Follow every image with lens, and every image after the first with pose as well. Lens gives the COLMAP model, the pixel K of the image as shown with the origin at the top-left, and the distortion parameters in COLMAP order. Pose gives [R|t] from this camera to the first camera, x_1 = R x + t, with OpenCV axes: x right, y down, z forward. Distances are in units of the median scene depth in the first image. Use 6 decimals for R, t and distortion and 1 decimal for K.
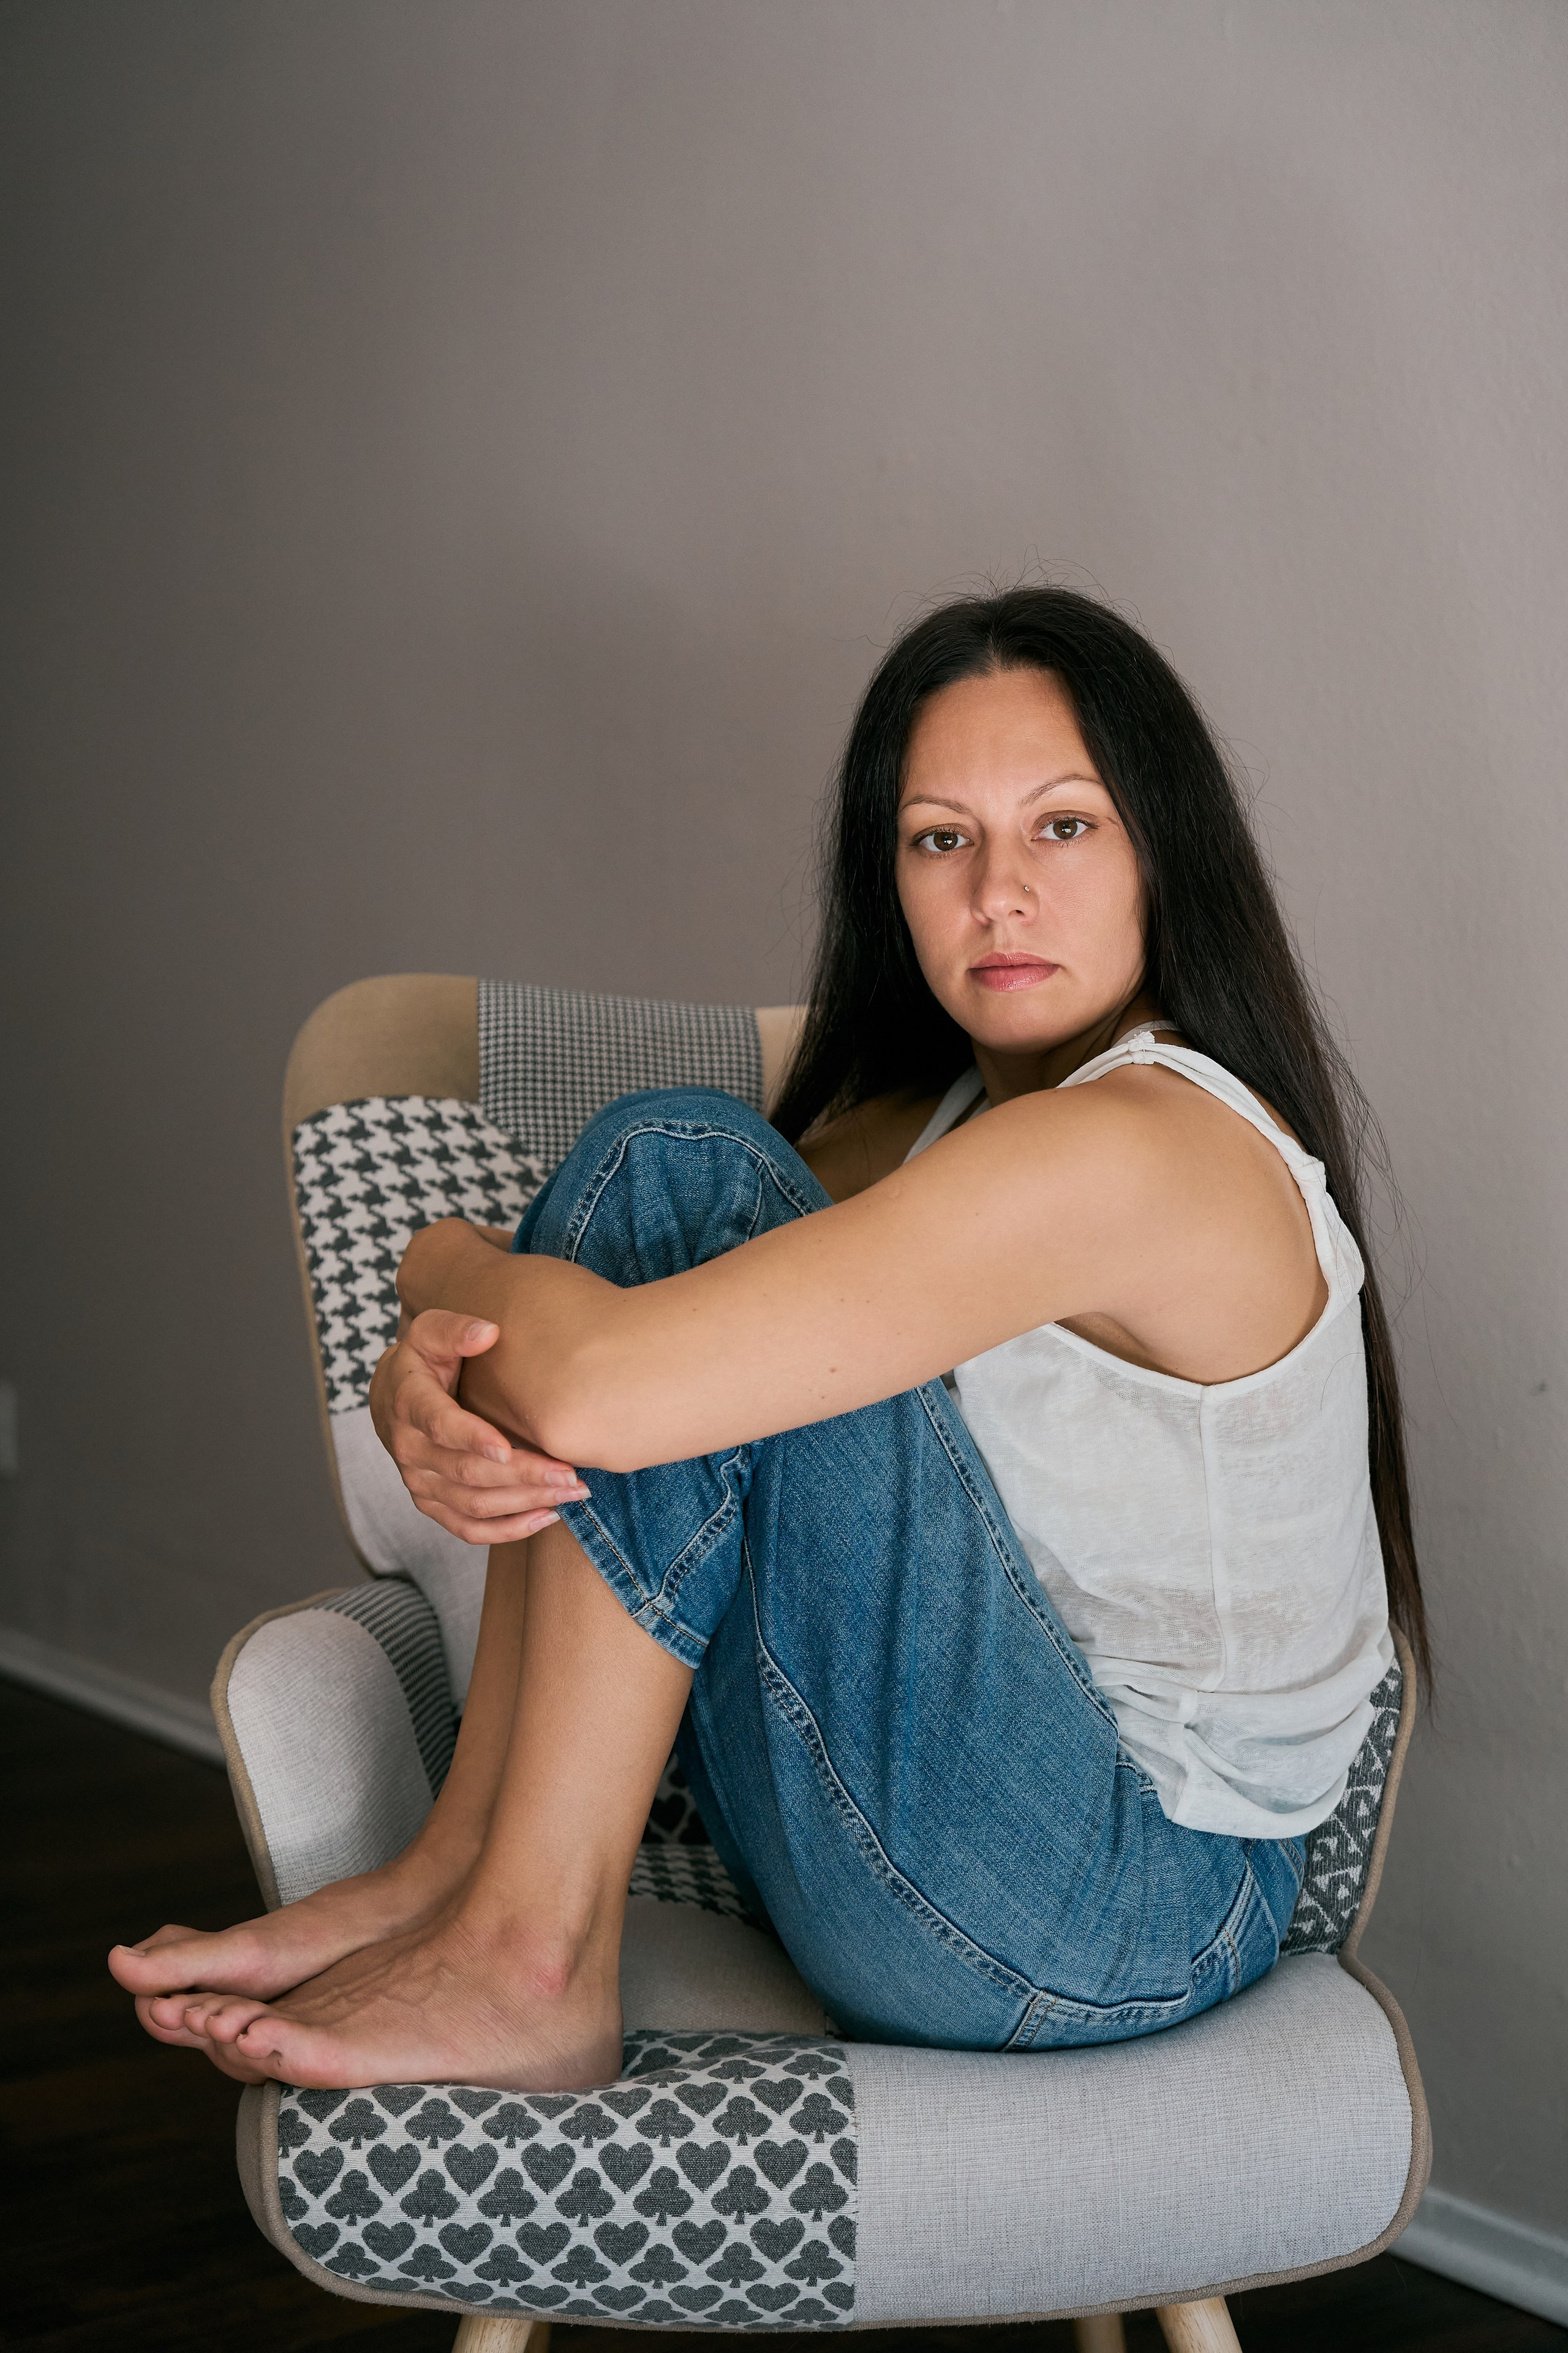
lens RADIAL K [[3402.2, 0, 784.0], [0, 3402.2, 1176.5], [0, 0, 1]] dist [0.278063, -0.013039]
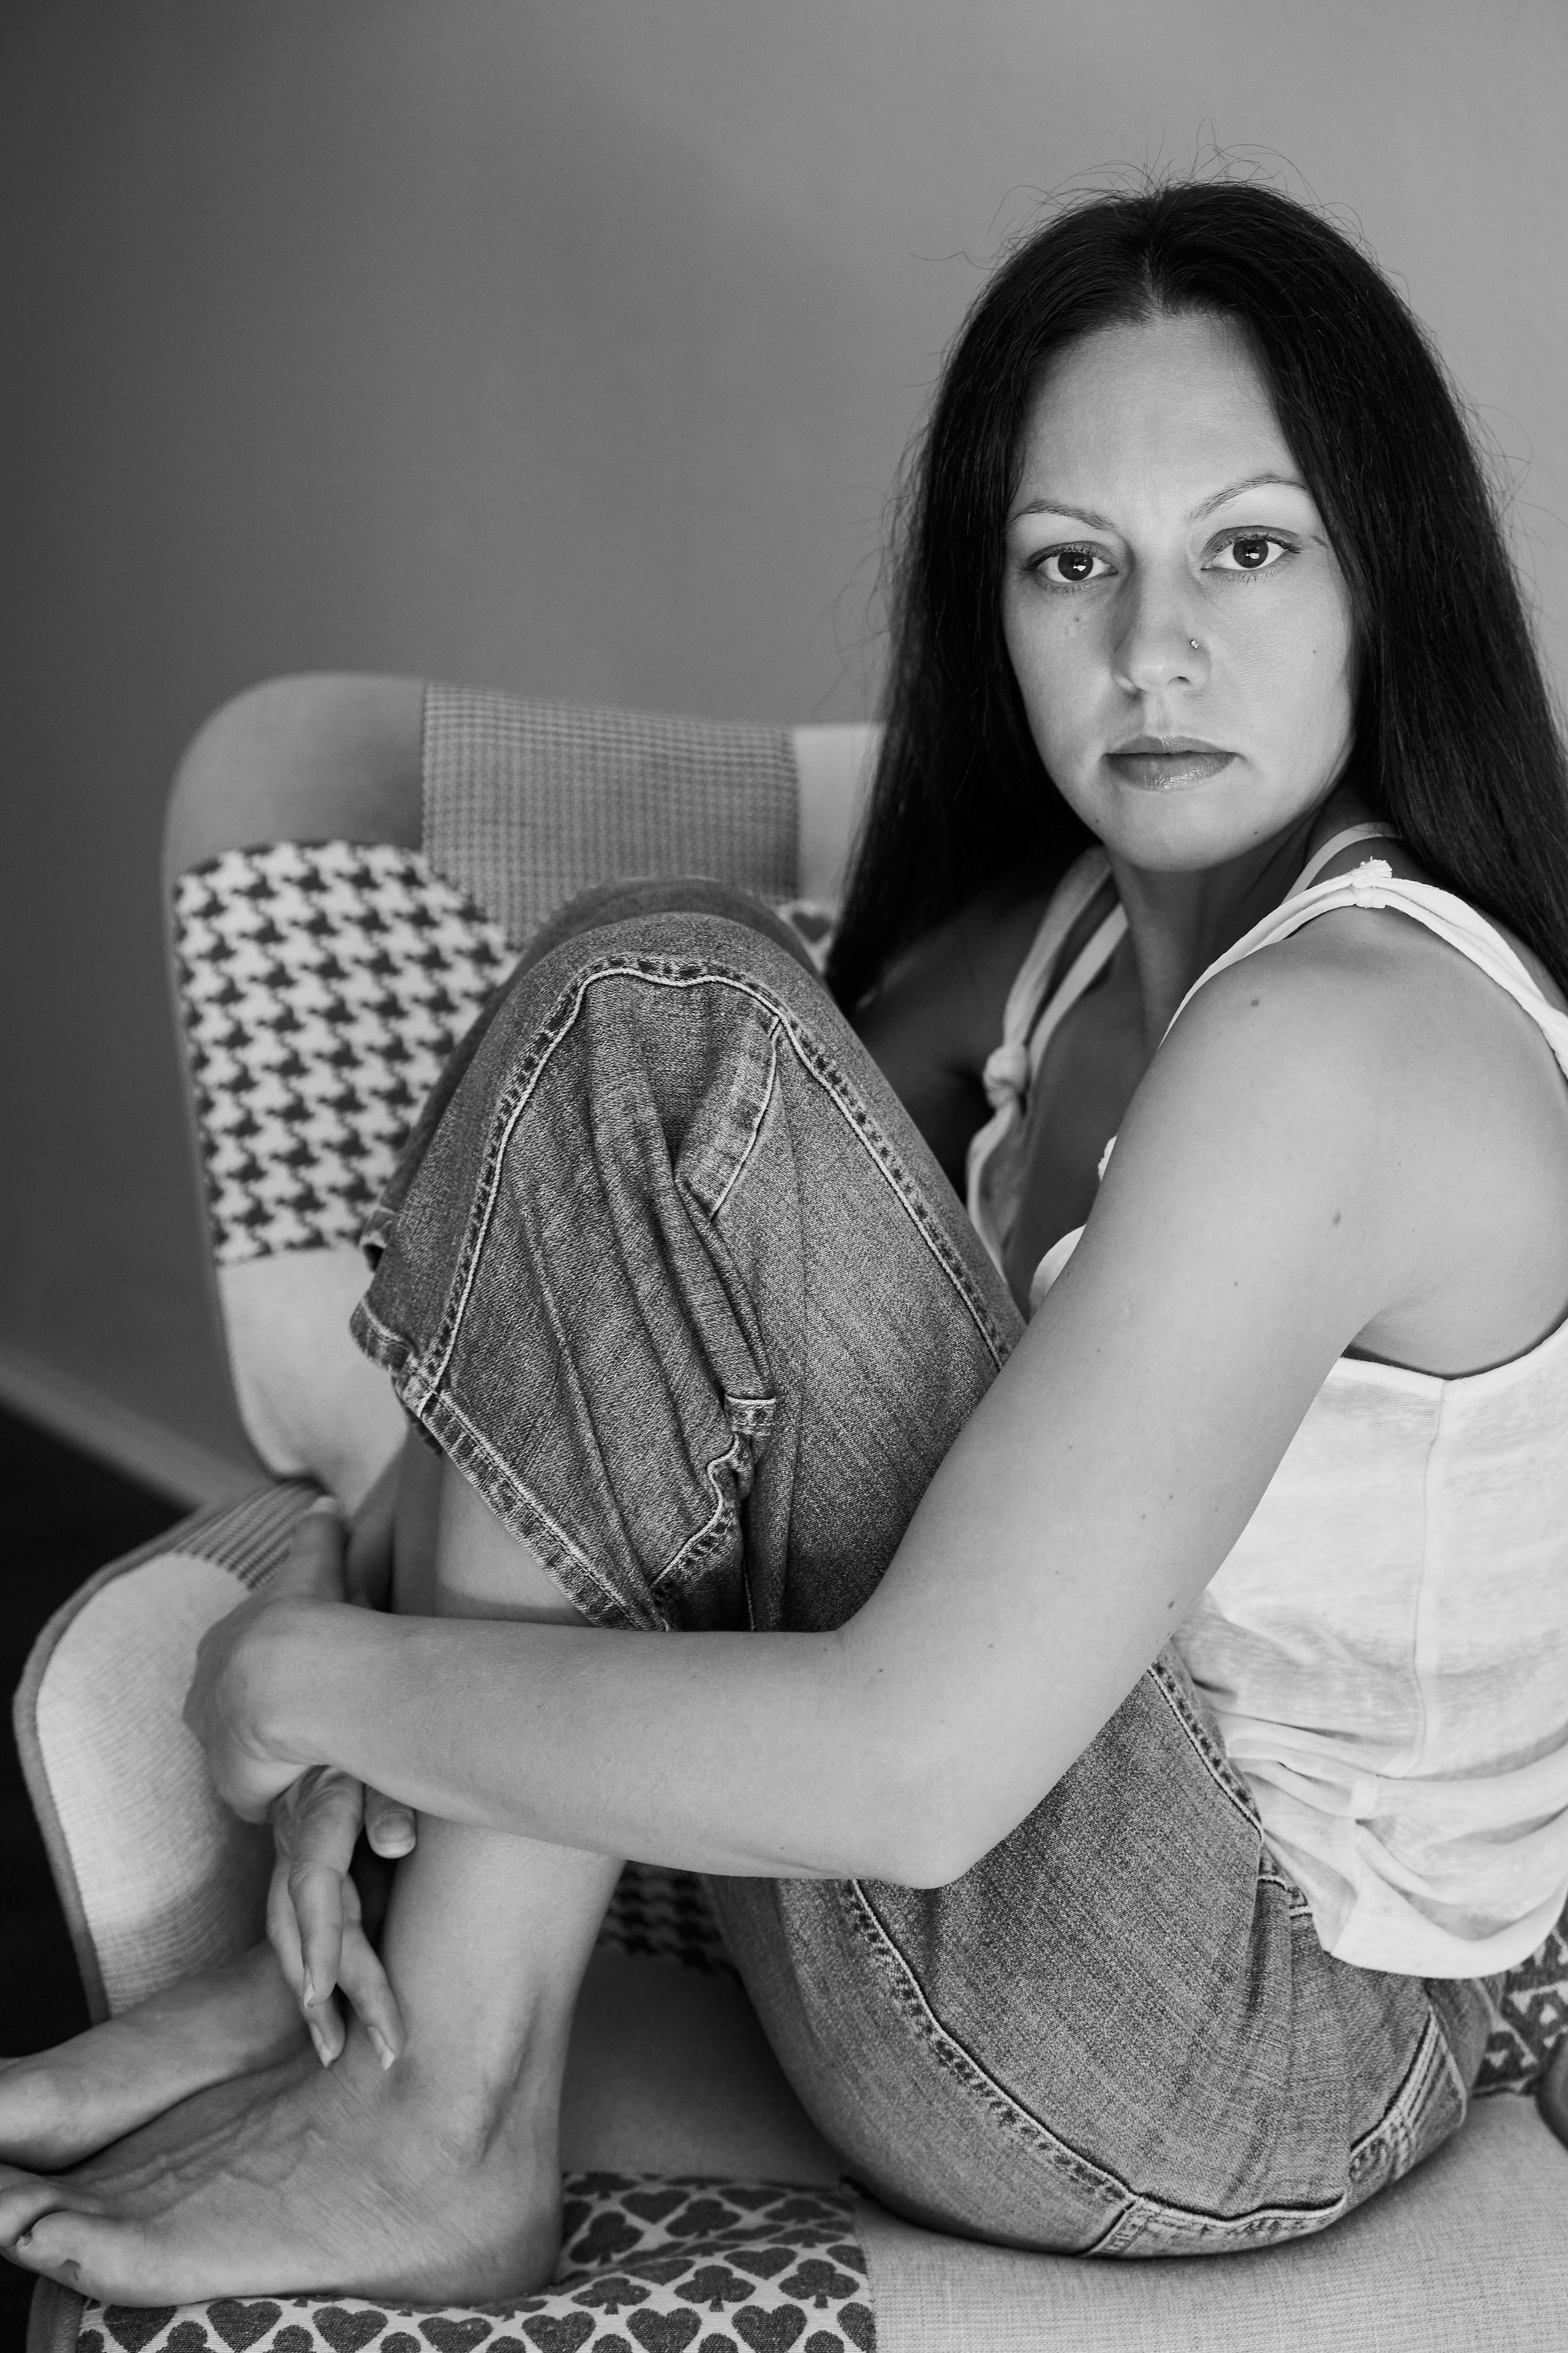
lens RADIAL K [[3631.2, 0, 784.0], [0, 3631.2, 1176.5], [0, 0, 1]] dist [-0.176560, 1.192995]
pose [[0.999401, 0.031997, -0.013156, 0.003255], [-0.030369, 0.993532, 0.109418, -0.053064], [0.016572, -0.108953, 0.993909, 0.269547]]
